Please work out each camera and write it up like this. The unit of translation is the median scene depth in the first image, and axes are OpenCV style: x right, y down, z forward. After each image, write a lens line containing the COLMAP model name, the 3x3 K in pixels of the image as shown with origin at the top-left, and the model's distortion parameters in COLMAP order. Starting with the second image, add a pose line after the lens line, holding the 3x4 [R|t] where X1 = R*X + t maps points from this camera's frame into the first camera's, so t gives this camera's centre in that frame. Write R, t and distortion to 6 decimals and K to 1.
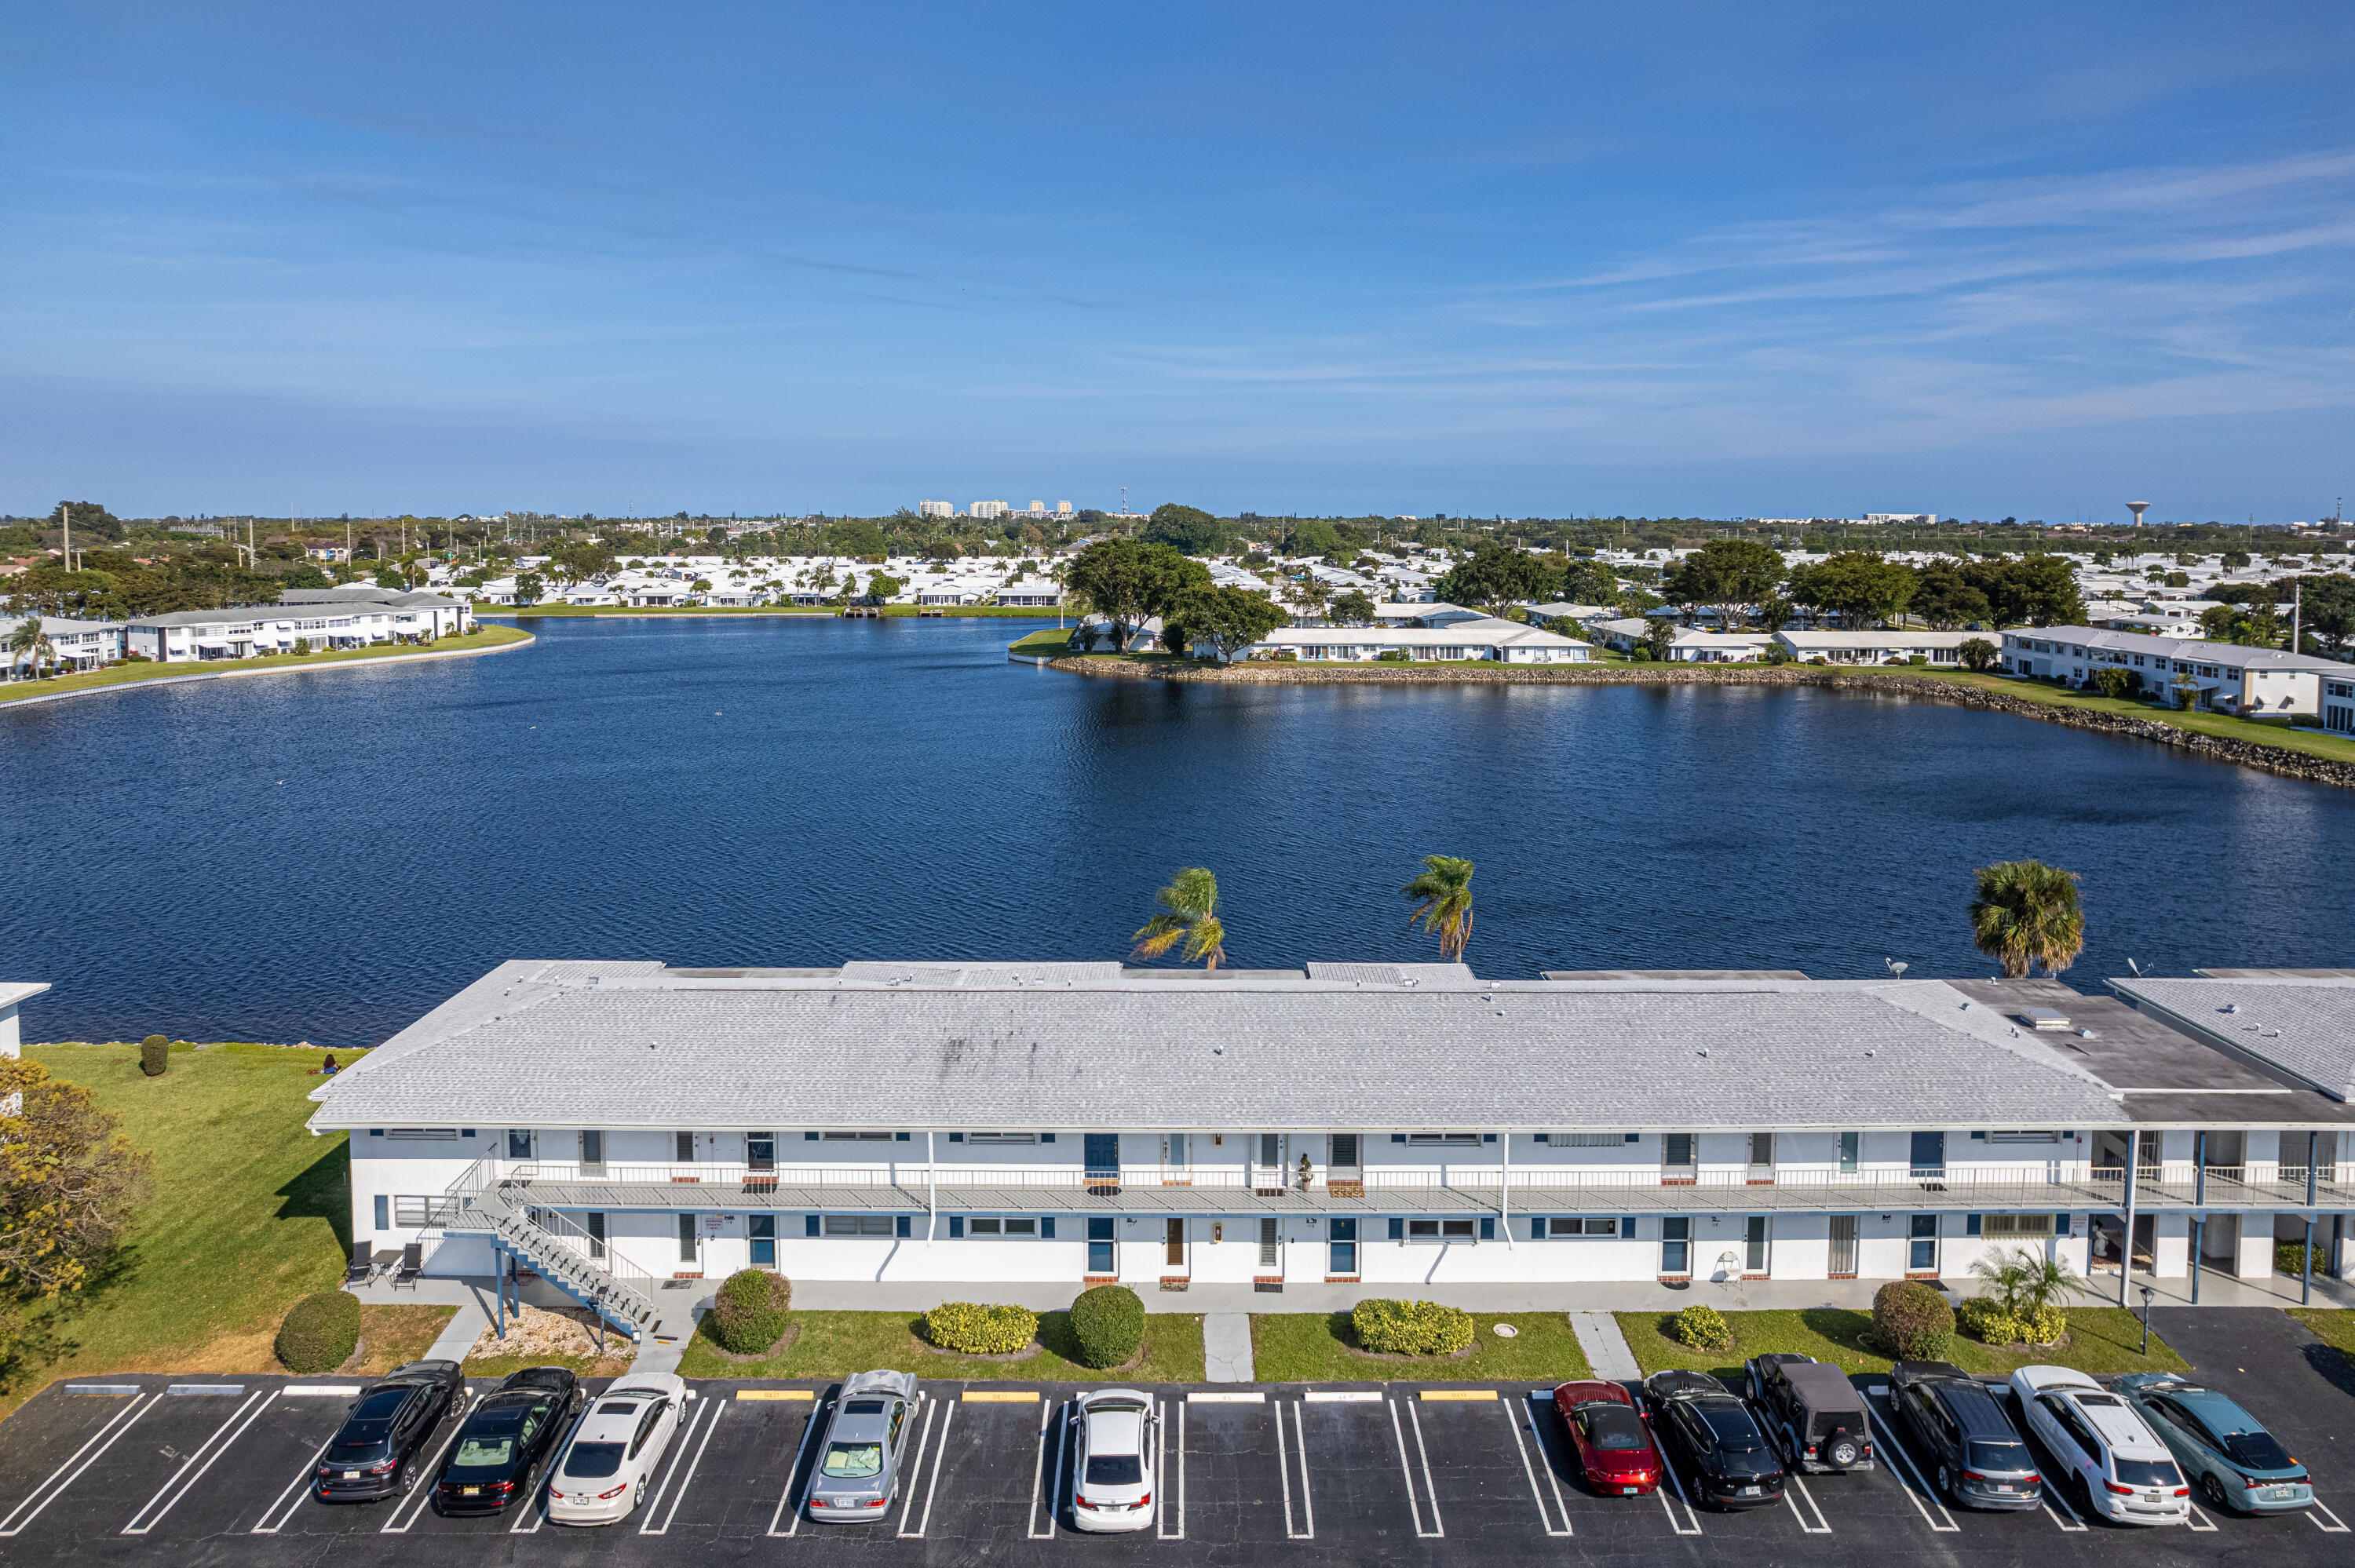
lens RADIAL K [[1490.0, 0, 1183.2], [0, 1490.0, 838.3], [0, 0, 1]] dist [-0.043661, 0.001444]
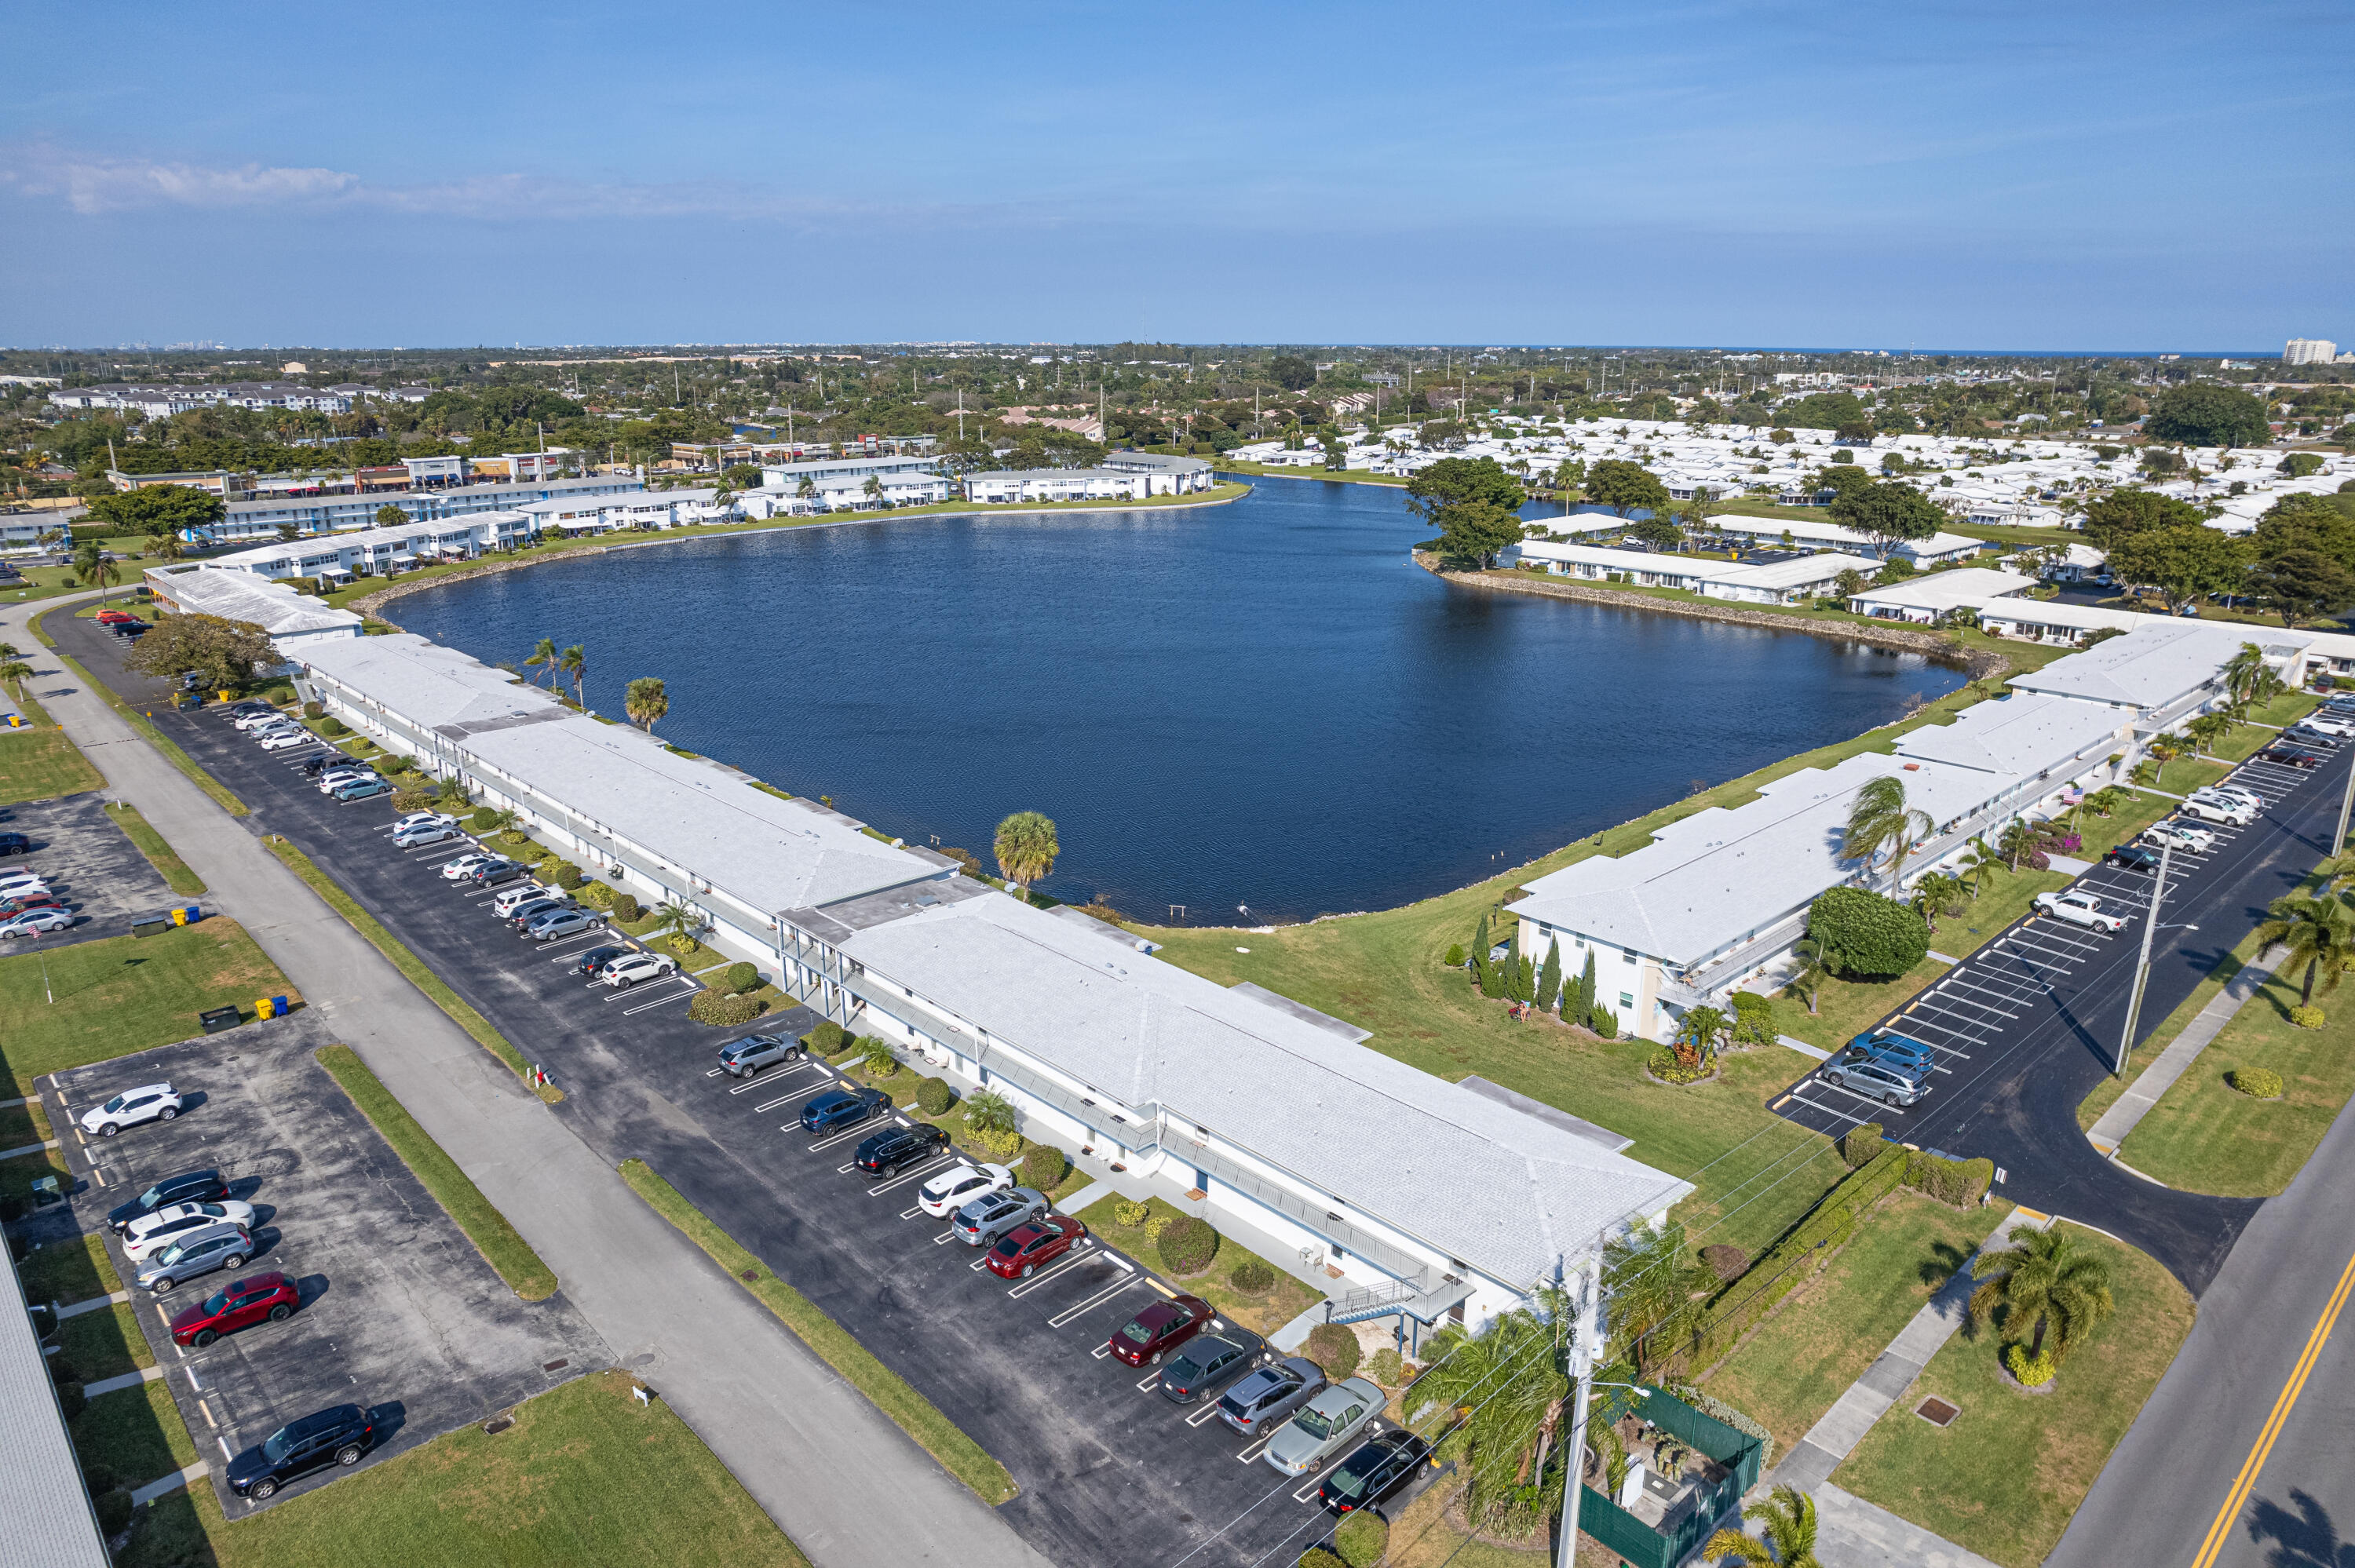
lens RADIAL K [[1514.8, 0, 1185.7], [0, 1514.8, 848.3], [0, 0, 1]] dist [-0.058064, 0.036585]
pose [[0.678213, 0.229780, -0.698018, 0.755744], [-0.152421, 0.973187, 0.172266, -0.069621], [0.718885, -0.010440, 0.695051, -0.027232]]
